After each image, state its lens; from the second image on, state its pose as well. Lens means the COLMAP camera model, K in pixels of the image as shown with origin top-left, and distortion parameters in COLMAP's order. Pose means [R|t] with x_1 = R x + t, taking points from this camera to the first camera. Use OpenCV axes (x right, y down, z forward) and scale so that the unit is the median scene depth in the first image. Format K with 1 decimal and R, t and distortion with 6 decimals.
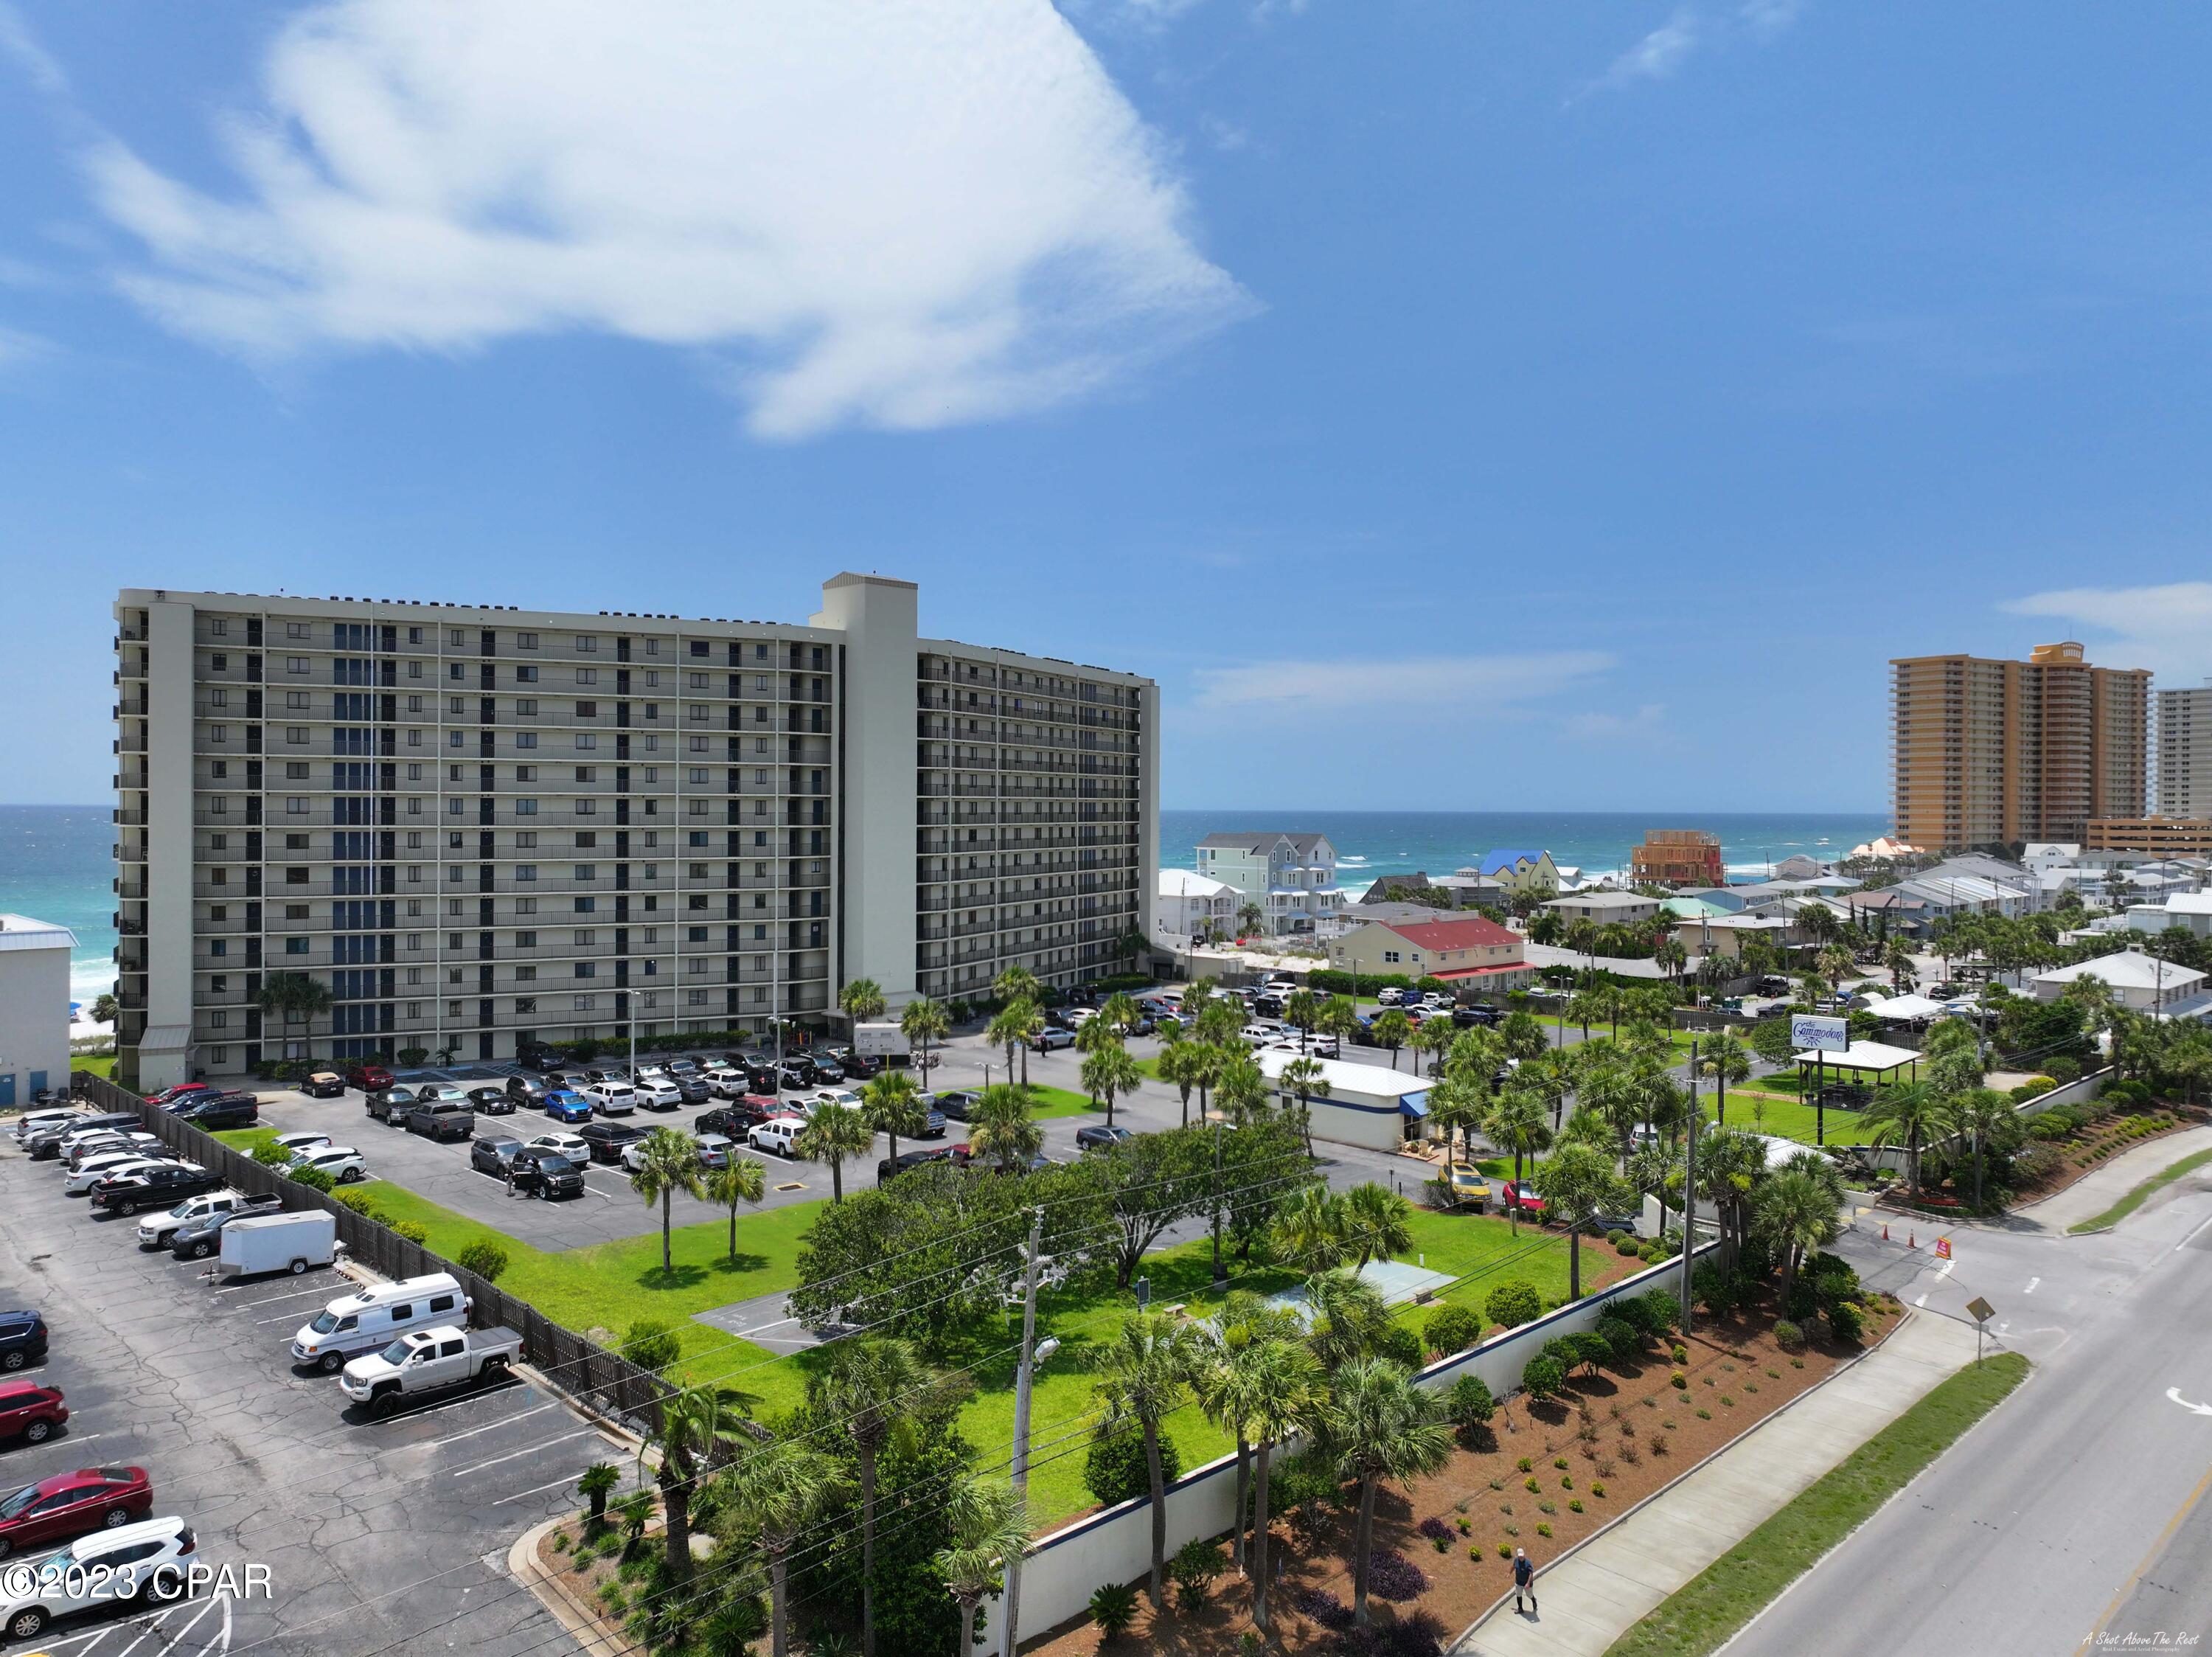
lens RADIAL K [[1542.6, 0, 1103.3], [0, 1542.6, 814.5], [0, 0, 1]] dist [0.006555, 0.001094]
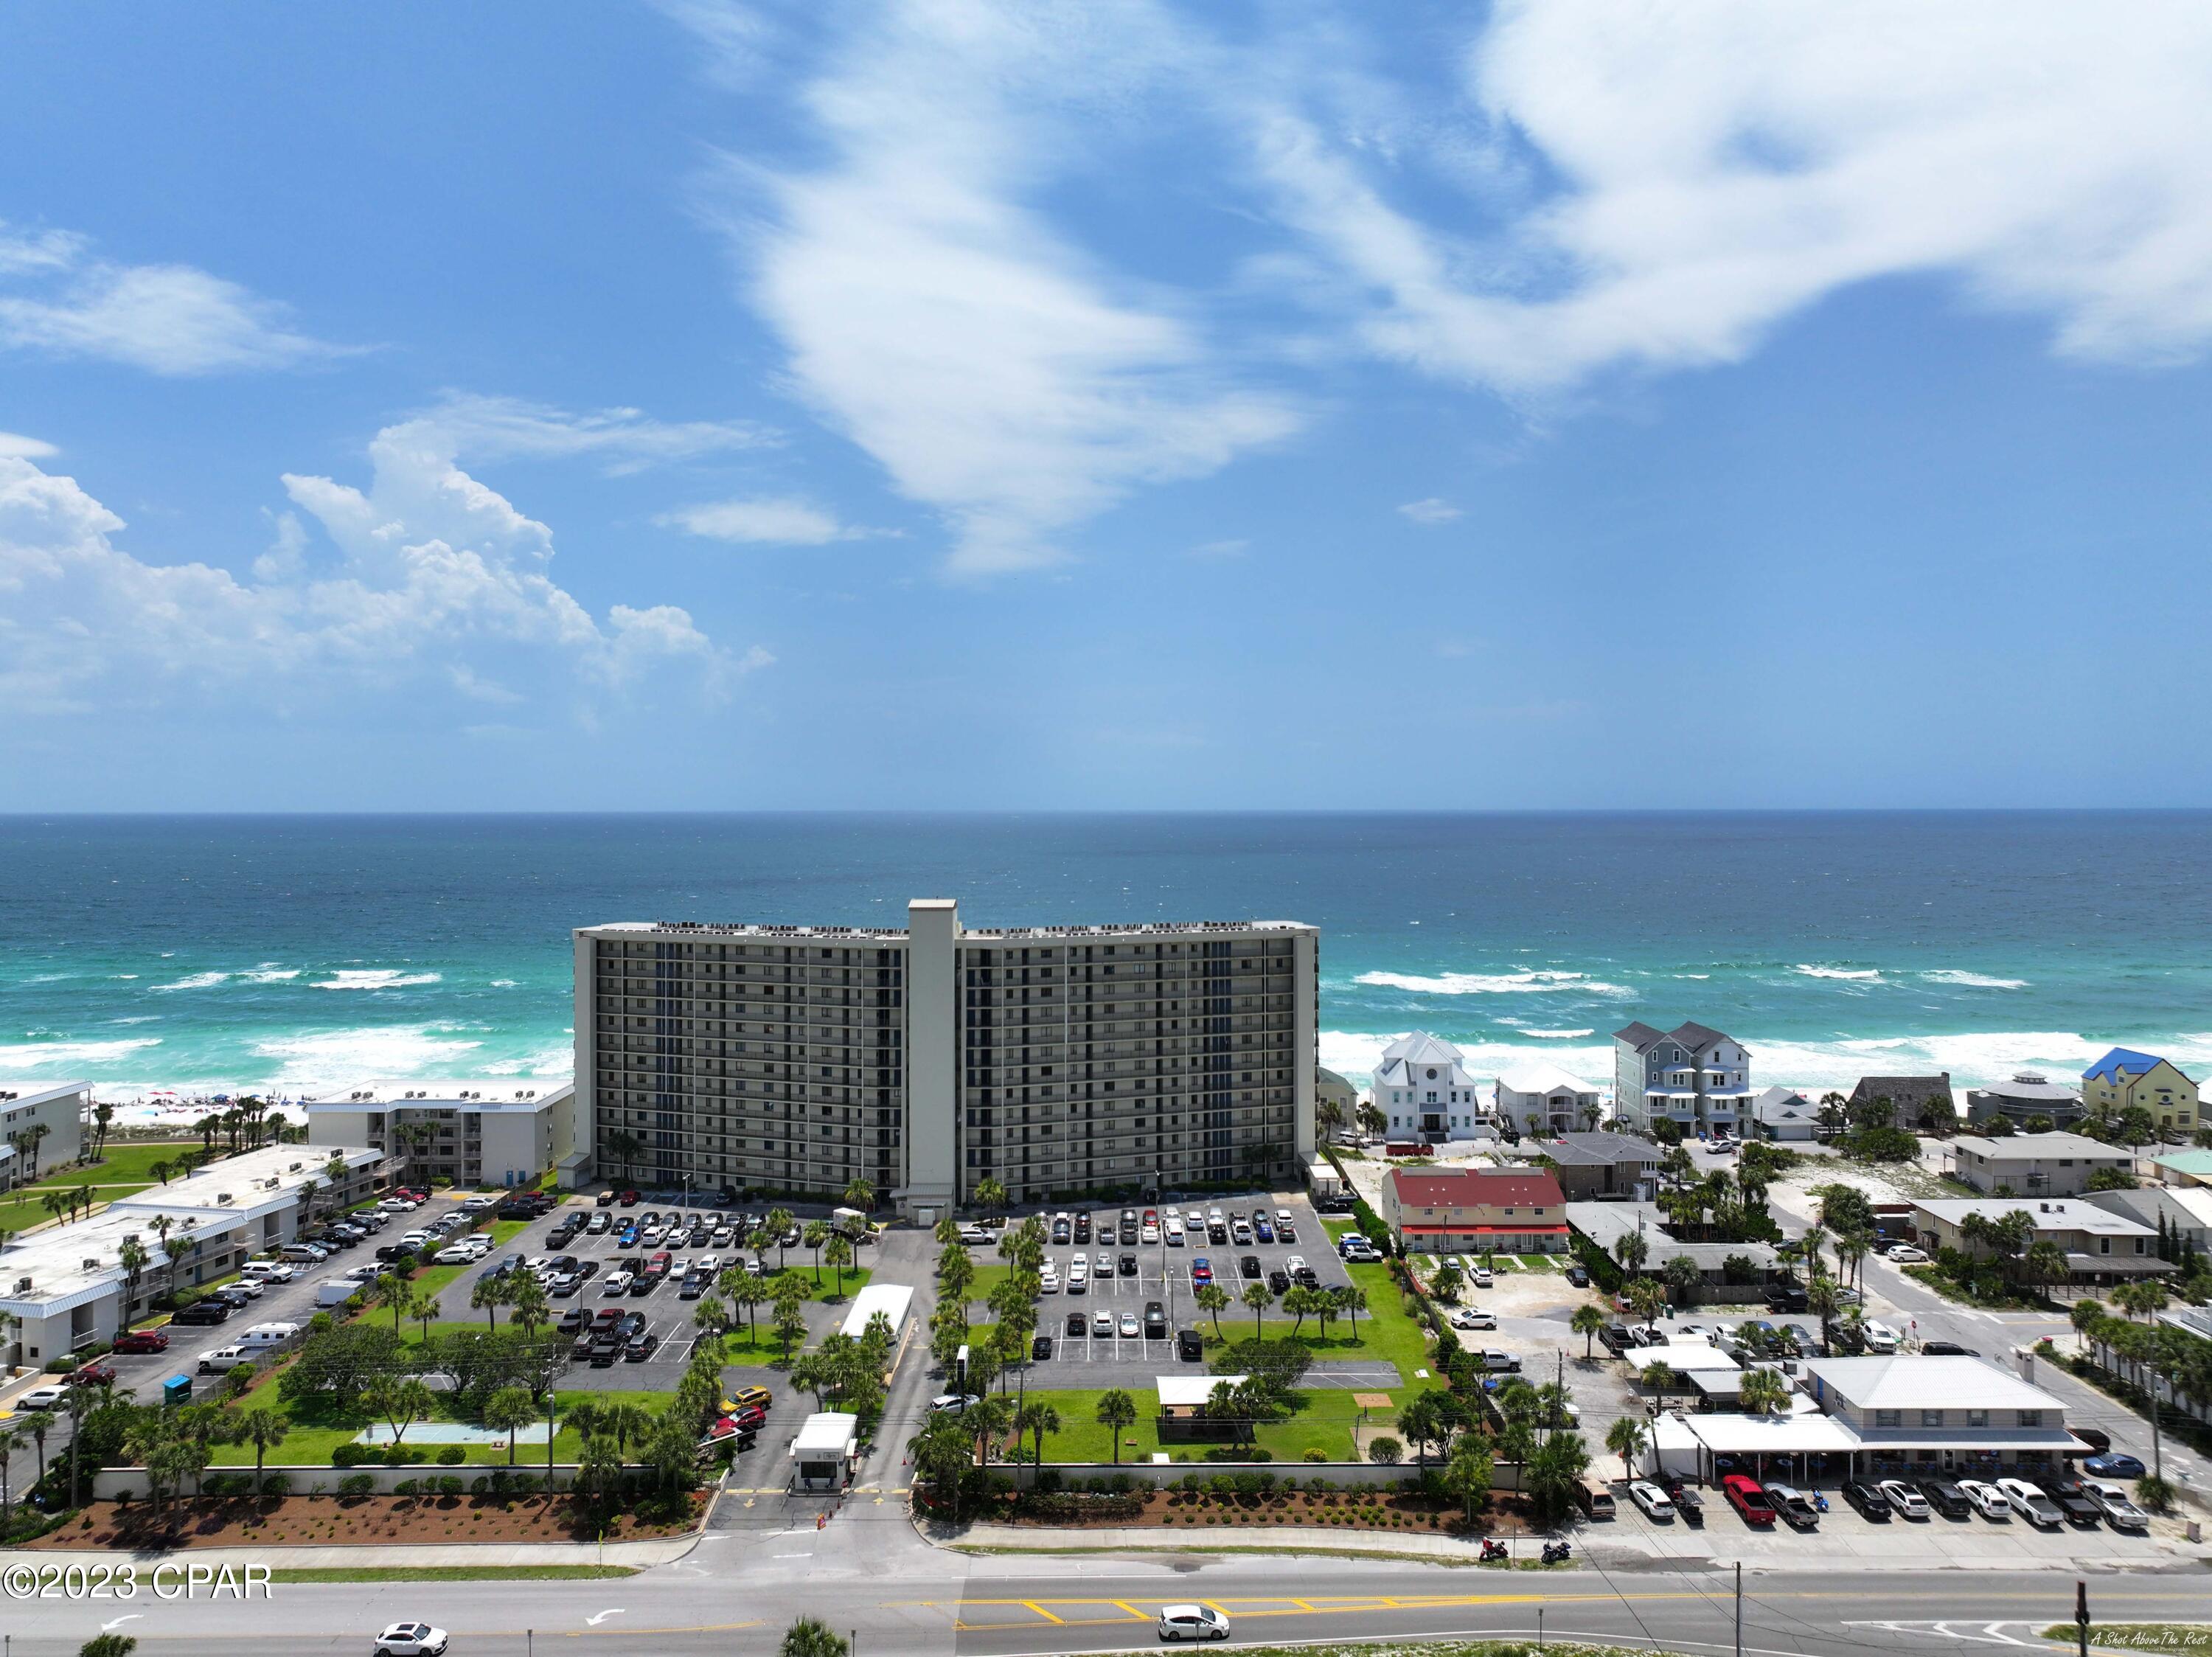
lens RADIAL K [[1537.0, 0, 1104.0], [0, 1537.0, 787.2], [0, 0, 1]] dist [0.004125, 0.003472]
pose [[0.719083, -0.013911, -0.694785, 1.032903], [0.000962, 0.999819, -0.019022, -0.242556], [0.694924, 0.013010, 0.718966, 0.042954]]
